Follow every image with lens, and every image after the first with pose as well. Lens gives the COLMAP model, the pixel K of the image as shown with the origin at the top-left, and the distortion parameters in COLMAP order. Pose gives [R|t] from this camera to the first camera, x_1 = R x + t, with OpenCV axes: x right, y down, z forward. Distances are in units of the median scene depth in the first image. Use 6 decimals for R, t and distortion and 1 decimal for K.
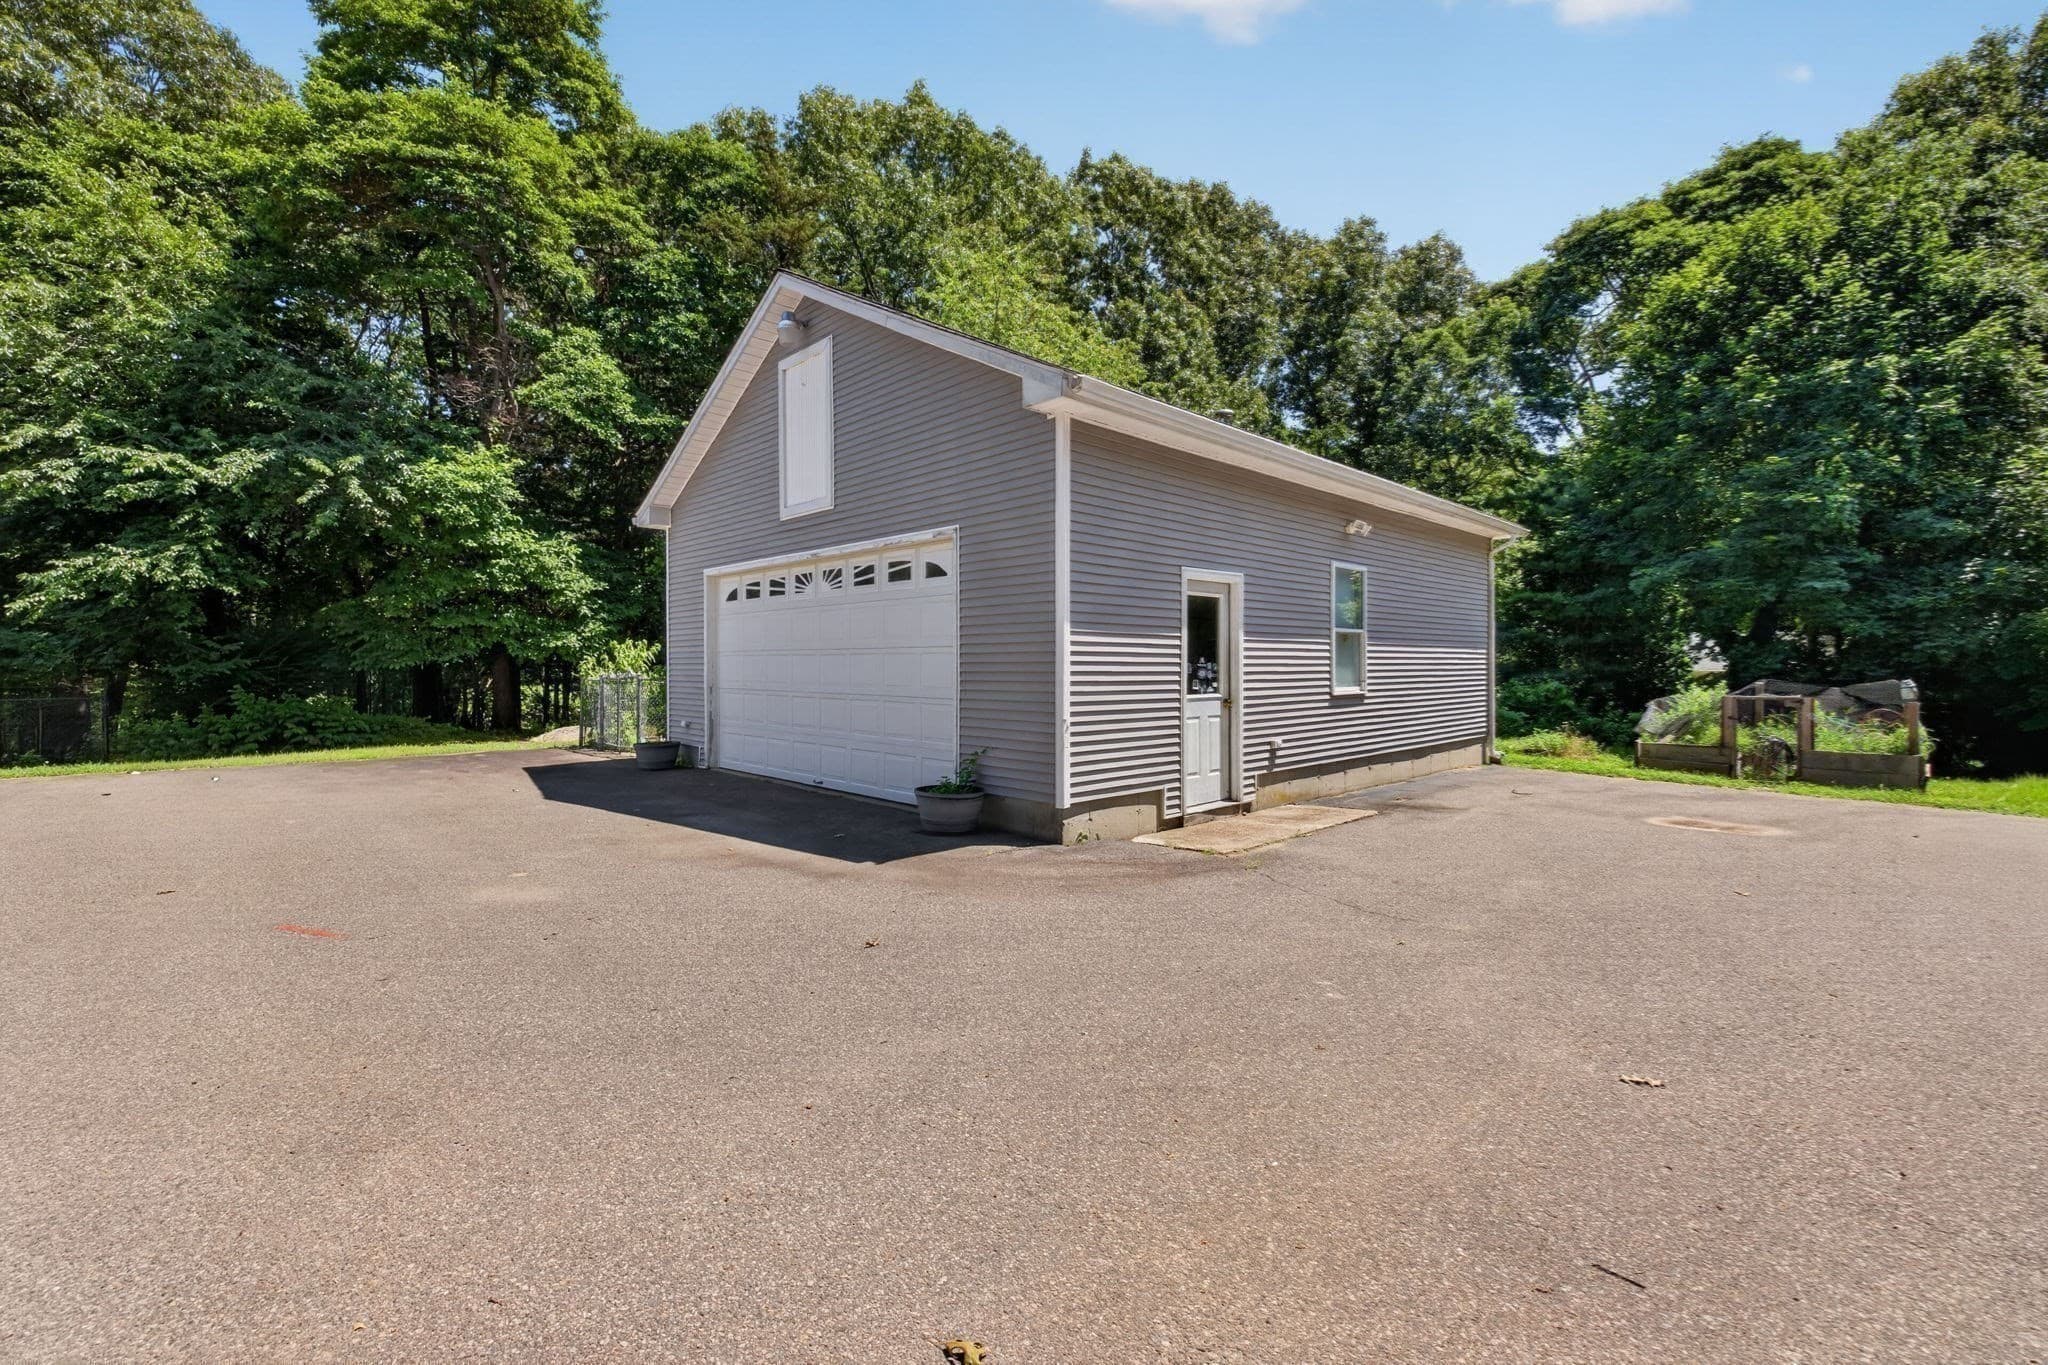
lens RADIAL K [[821.0, 0, 1024.0], [0, 821.0, 682.5], [0, 0, 1]] dist [-0.002521, -0.000441]
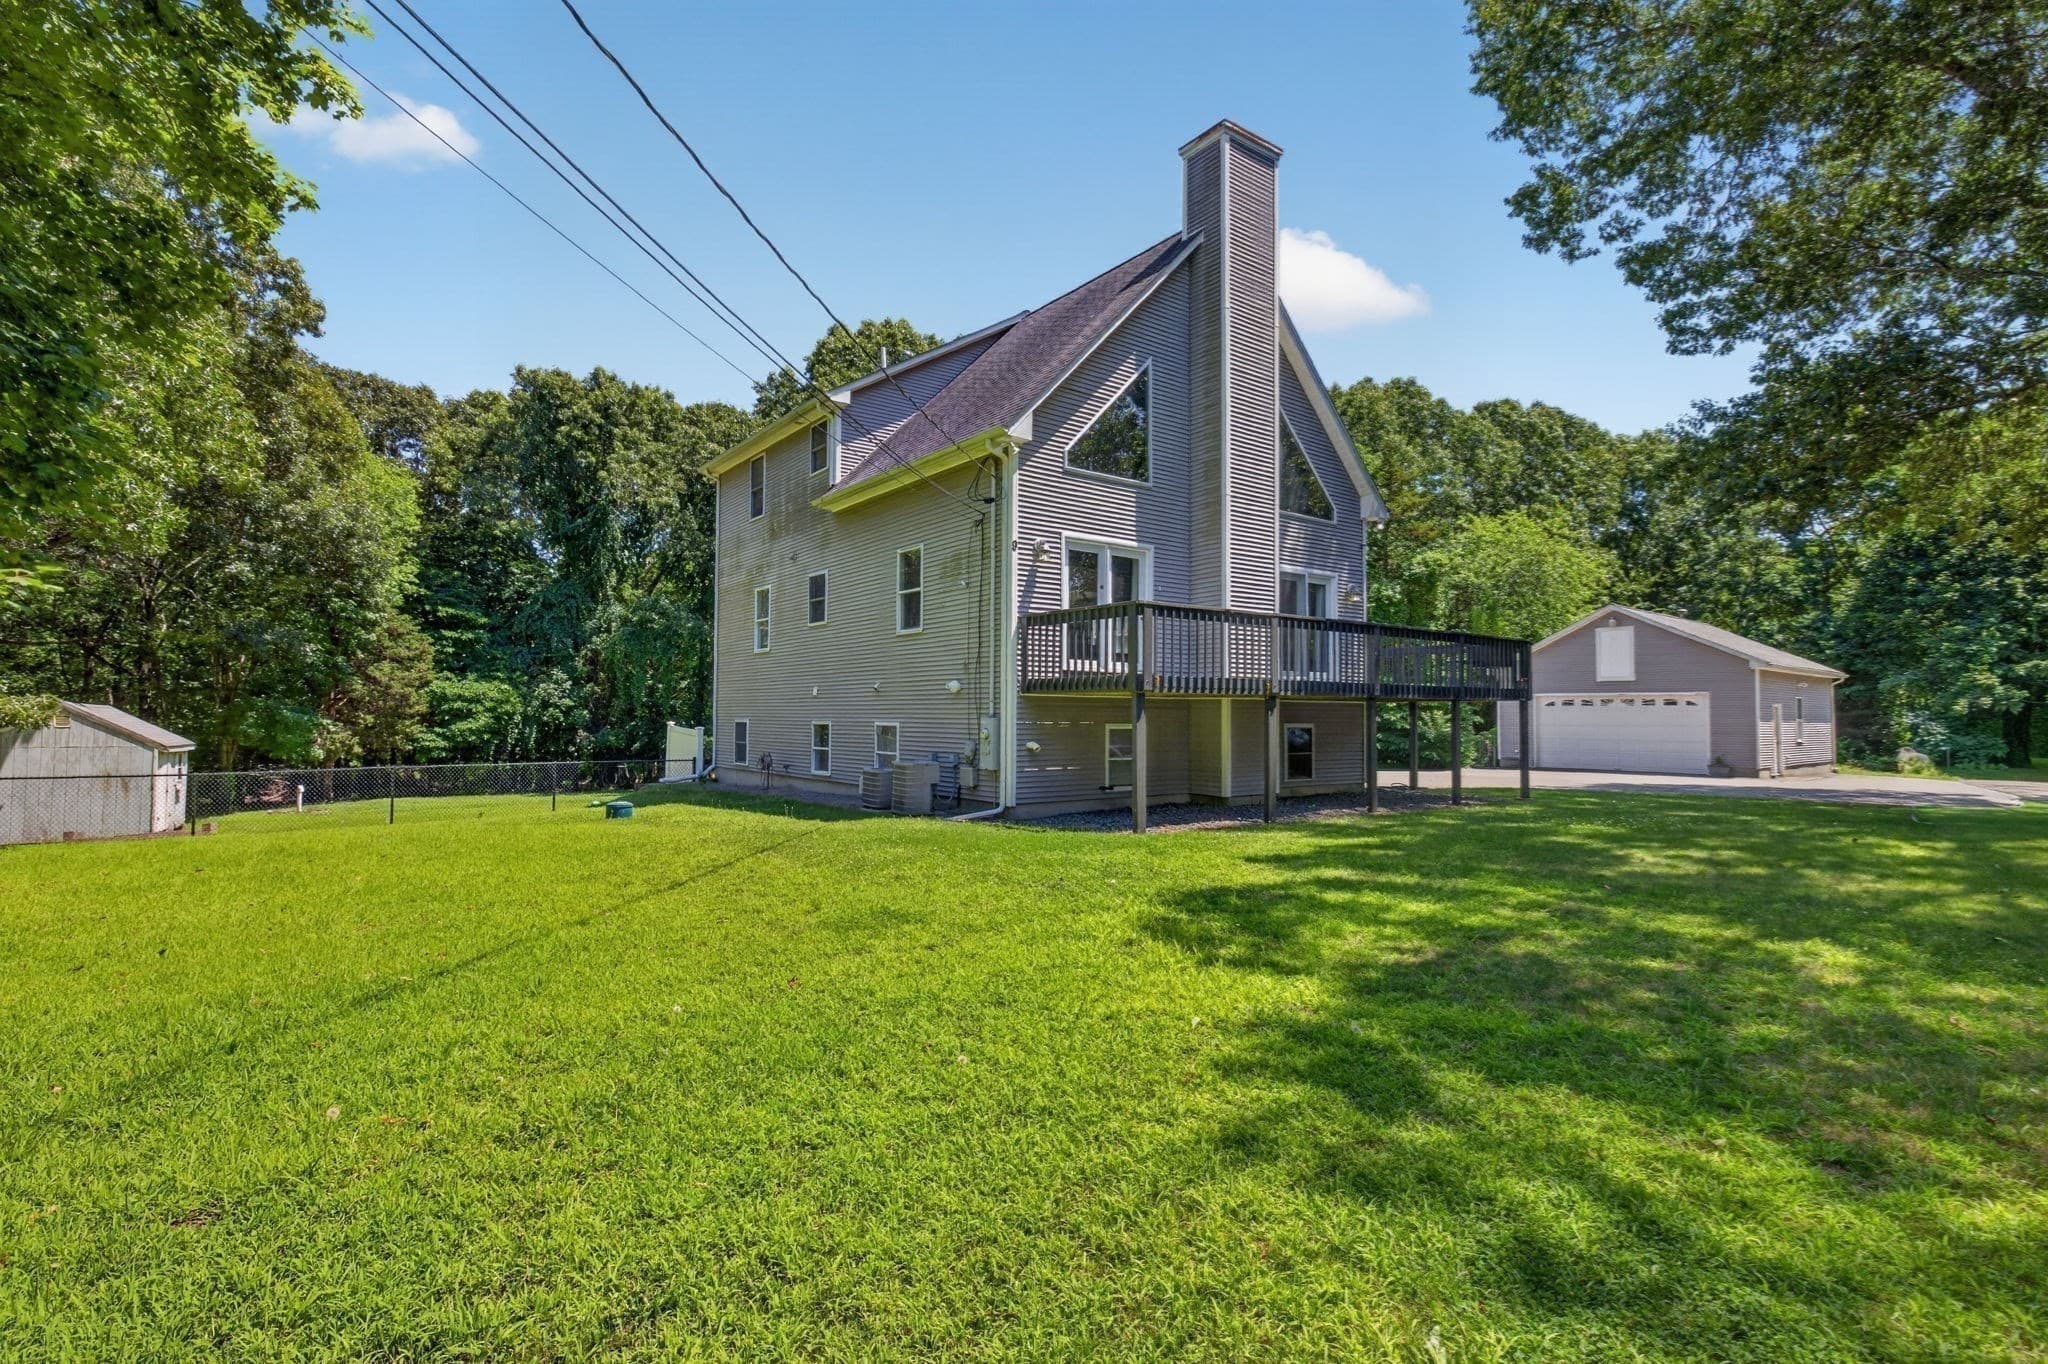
lens RADIAL K [[901.3, 0, 1024.0], [0, 901.3, 682.0], [0, 0, 1]] dist [0.000948, 0.000425]
pose [[0.997475, 0.004074, -0.070905, -1.217019], [-0.007616, 0.998732, -0.049758, -0.008943], [0.070612, 0.050172, 0.996241, -1.363137]]
